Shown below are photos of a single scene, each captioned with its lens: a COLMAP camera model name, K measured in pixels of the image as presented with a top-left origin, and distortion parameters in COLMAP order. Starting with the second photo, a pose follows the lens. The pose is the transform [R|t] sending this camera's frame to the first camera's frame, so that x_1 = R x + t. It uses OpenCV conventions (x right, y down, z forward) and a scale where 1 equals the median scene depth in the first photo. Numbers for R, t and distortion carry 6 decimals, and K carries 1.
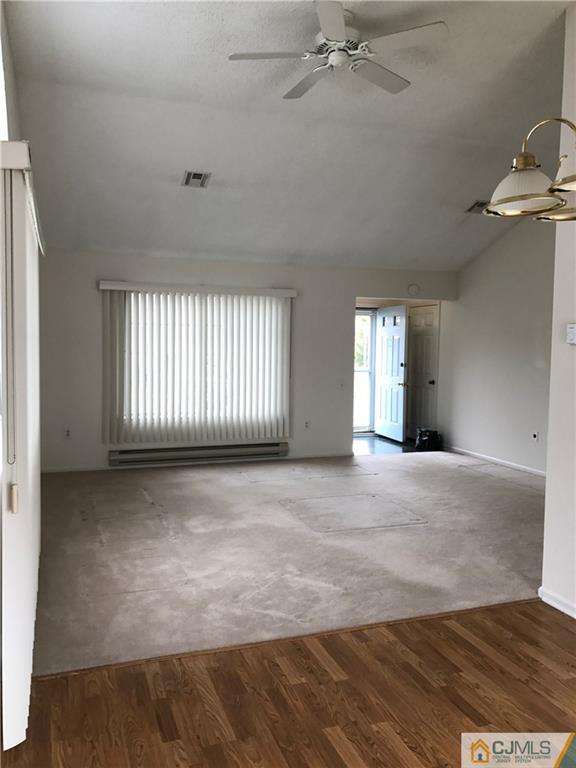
lens RADIAL K [[643.3, 0, 291.6], [0, 643.3, 379.2], [0, 0, 1]] dist [0.049437, -0.063379]
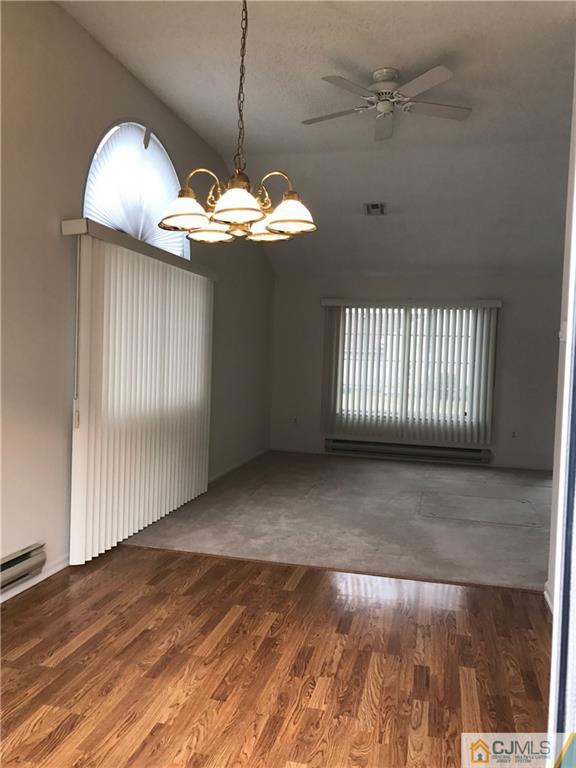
lens RADIAL K [[643.3, 0, 281.2], [0, 643.3, 384.2], [0, 0, 1]] dist [0.049437, -0.063379]
pose [[0.830277, 0.042916, -0.555696, 0.379723], [-0.055577, 0.998437, -0.005931, 0.024873], [0.554573, 0.035808, 0.831364, -0.059040]]
